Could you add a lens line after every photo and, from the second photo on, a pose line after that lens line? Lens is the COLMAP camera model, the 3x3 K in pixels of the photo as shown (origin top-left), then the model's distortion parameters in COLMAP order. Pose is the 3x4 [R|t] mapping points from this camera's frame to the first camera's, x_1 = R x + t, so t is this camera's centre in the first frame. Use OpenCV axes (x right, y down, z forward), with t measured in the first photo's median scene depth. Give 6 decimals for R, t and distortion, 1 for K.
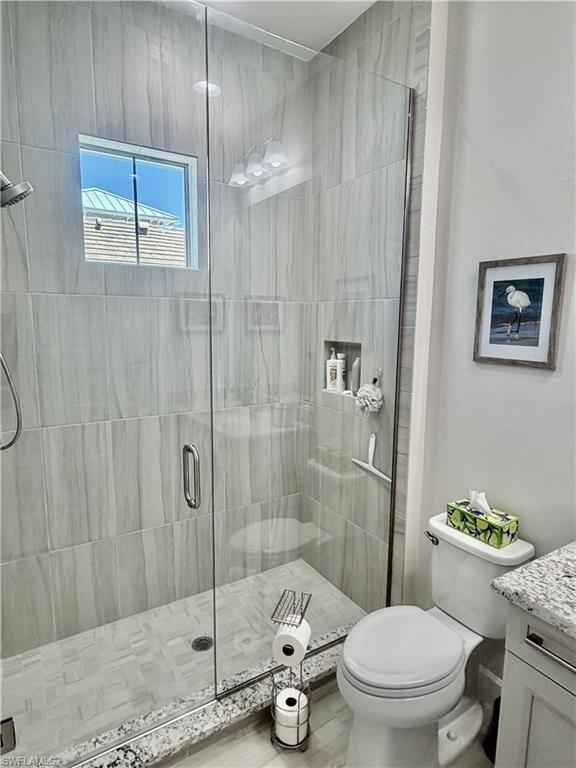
lens RADIAL K [[440.3, 0, 286.4], [0, 440.3, 382.2], [0, 0, 1]] dist [0.004030, -0.002640]
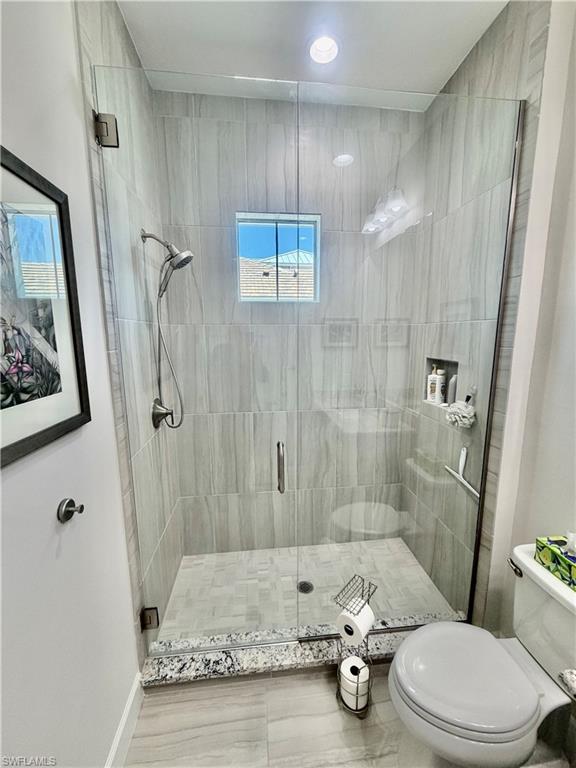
lens RADIAL K [[308.0, 0, 287.1], [0, 308.0, 383.1], [0, 0, 1]] dist [0.001165, -0.000141]
pose [[0.902223, 0.054389, -0.427827, 0.129297], [-0.047481, 0.998512, 0.026807, -0.040643], [0.428649, -0.003872, 0.903463, 0.154687]]
